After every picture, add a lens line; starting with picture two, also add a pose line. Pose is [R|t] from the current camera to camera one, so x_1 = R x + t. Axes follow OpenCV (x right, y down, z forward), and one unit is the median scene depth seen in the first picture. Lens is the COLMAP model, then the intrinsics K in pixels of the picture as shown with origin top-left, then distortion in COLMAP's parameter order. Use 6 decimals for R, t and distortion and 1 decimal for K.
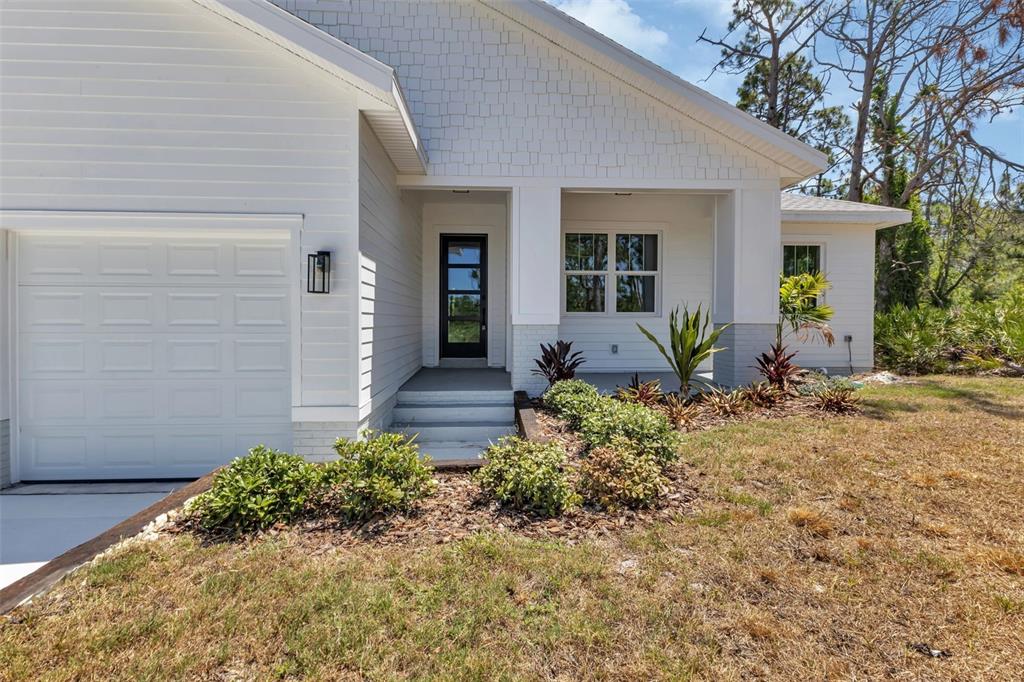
lens RADIAL K [[463.4, 0, 512.5], [0, 463.4, 330.7], [0, 0, 1]] dist [0.018202, -0.006623]
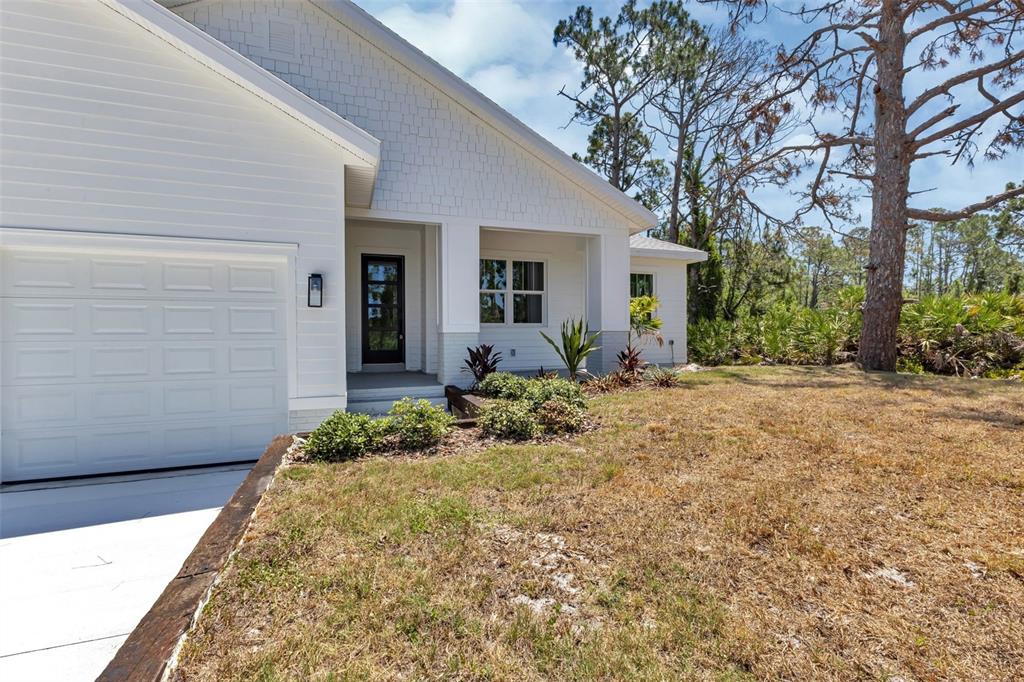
lens RADIAL K [[467.6, 0, 512.0], [0, 467.6, 341.0], [0, 0, 1]] dist [0.009574, 0.000313]
pose [[0.956104, -0.011374, 0.292806, -0.105230], [0.012907, 0.999911, -0.003304, 0.008646], [-0.292742, 0.006939, 0.956166, -0.143127]]
